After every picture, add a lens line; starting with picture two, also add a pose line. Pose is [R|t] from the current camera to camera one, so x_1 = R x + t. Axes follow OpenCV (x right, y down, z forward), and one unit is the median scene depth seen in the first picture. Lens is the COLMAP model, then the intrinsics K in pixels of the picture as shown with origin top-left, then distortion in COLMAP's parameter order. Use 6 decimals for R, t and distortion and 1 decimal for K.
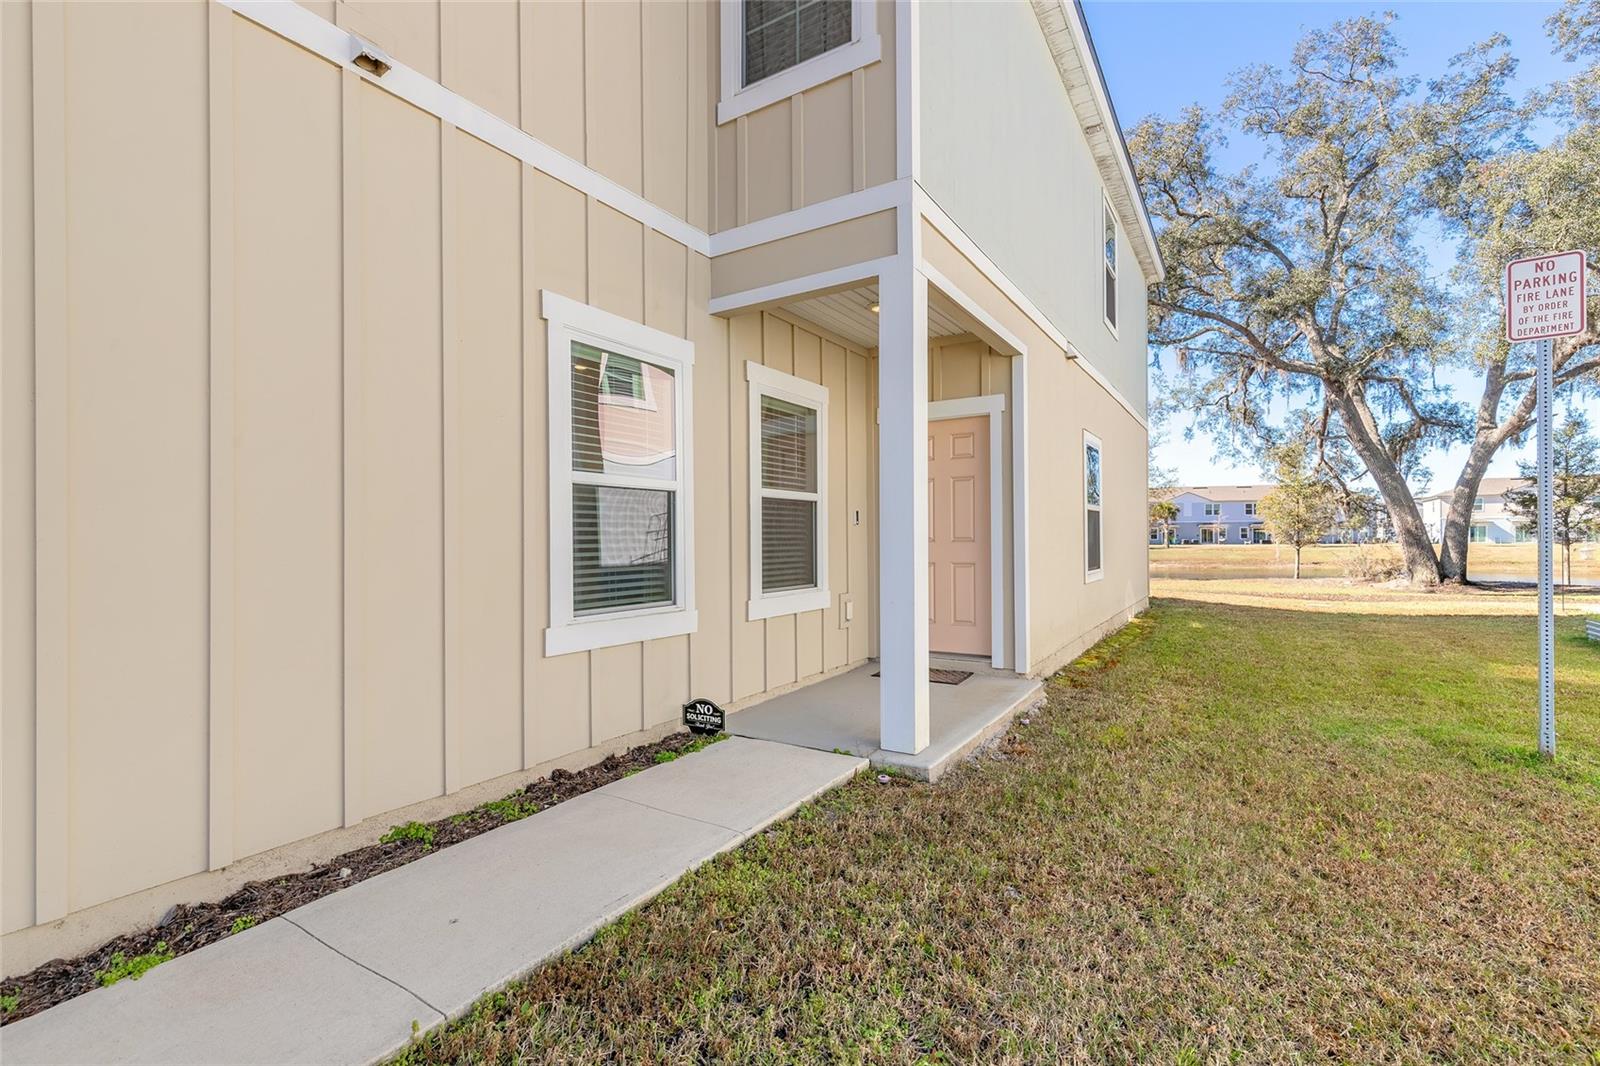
lens RADIAL K [[722.0, 0, 797.4], [0, 722.0, 538.5], [0, 0, 1]] dist [0.004253, 0.000147]
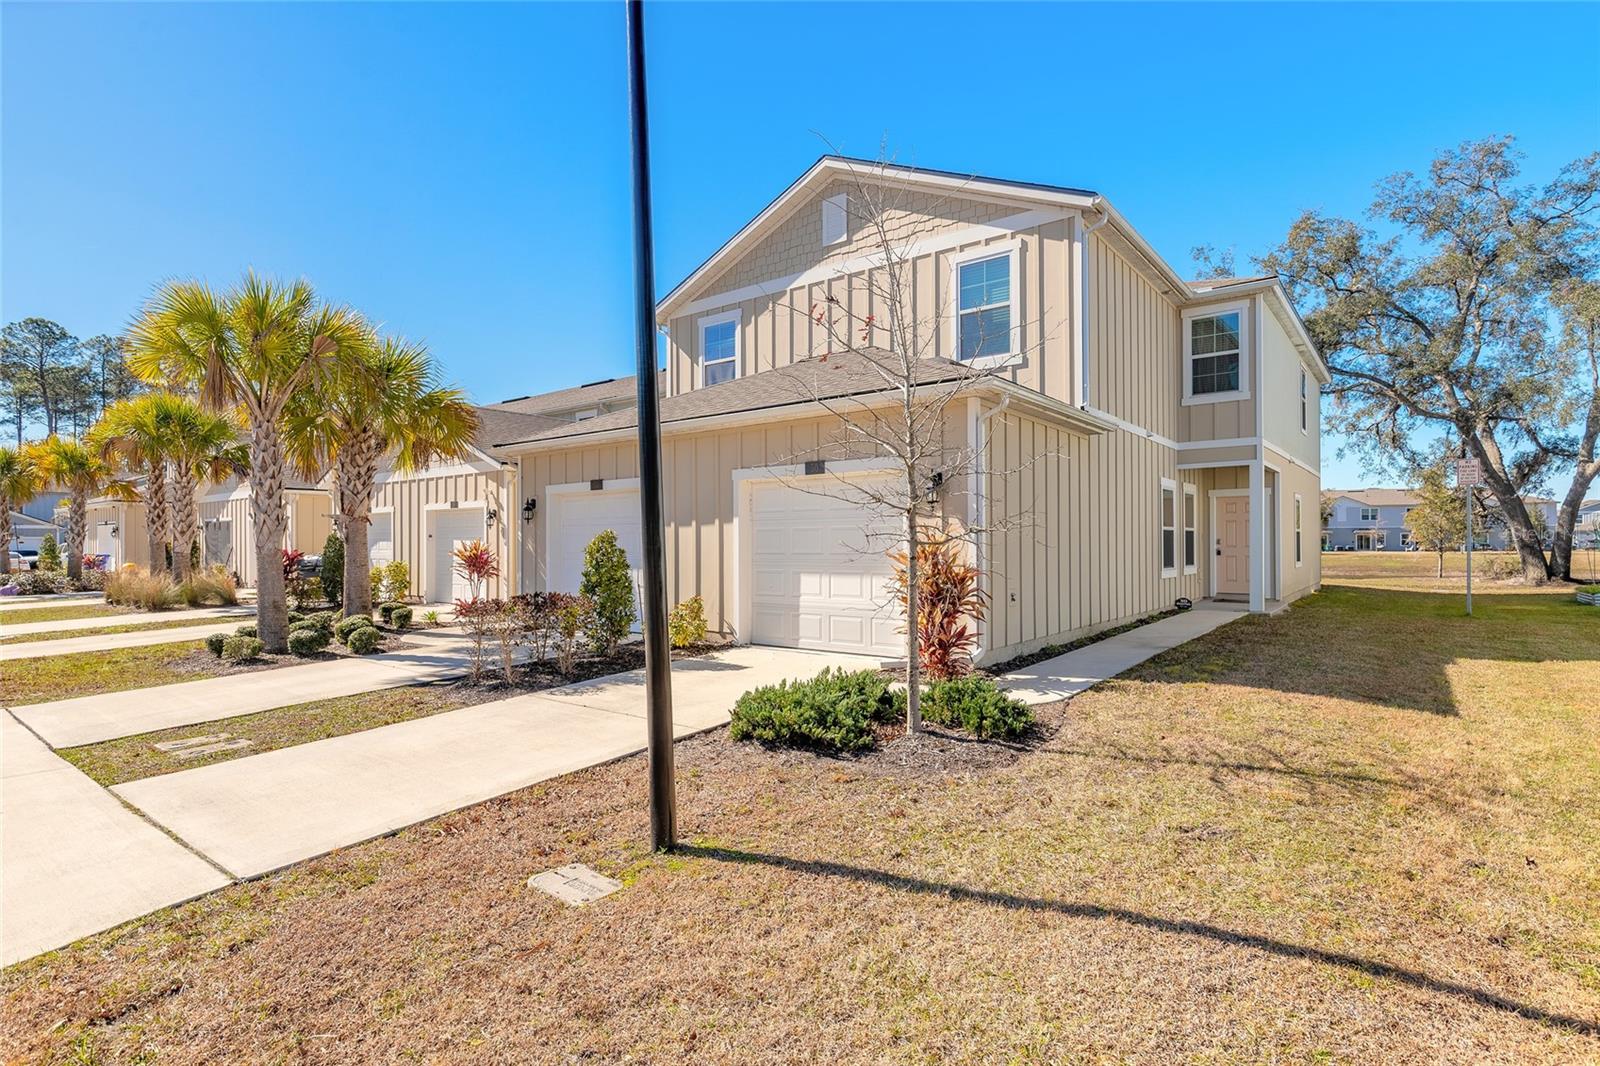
lens RADIAL K [[800.3, 0, 798.1], [0, 800.3, 539.8], [0, 0, 1]] dist [-0.001341, -0.000443]
pose [[0.994925, 0.001754, -0.100601, -0.285610], [-0.002249, 0.999986, -0.004806, -0.000726], [0.100591, 0.005008, 0.994915, -0.514990]]
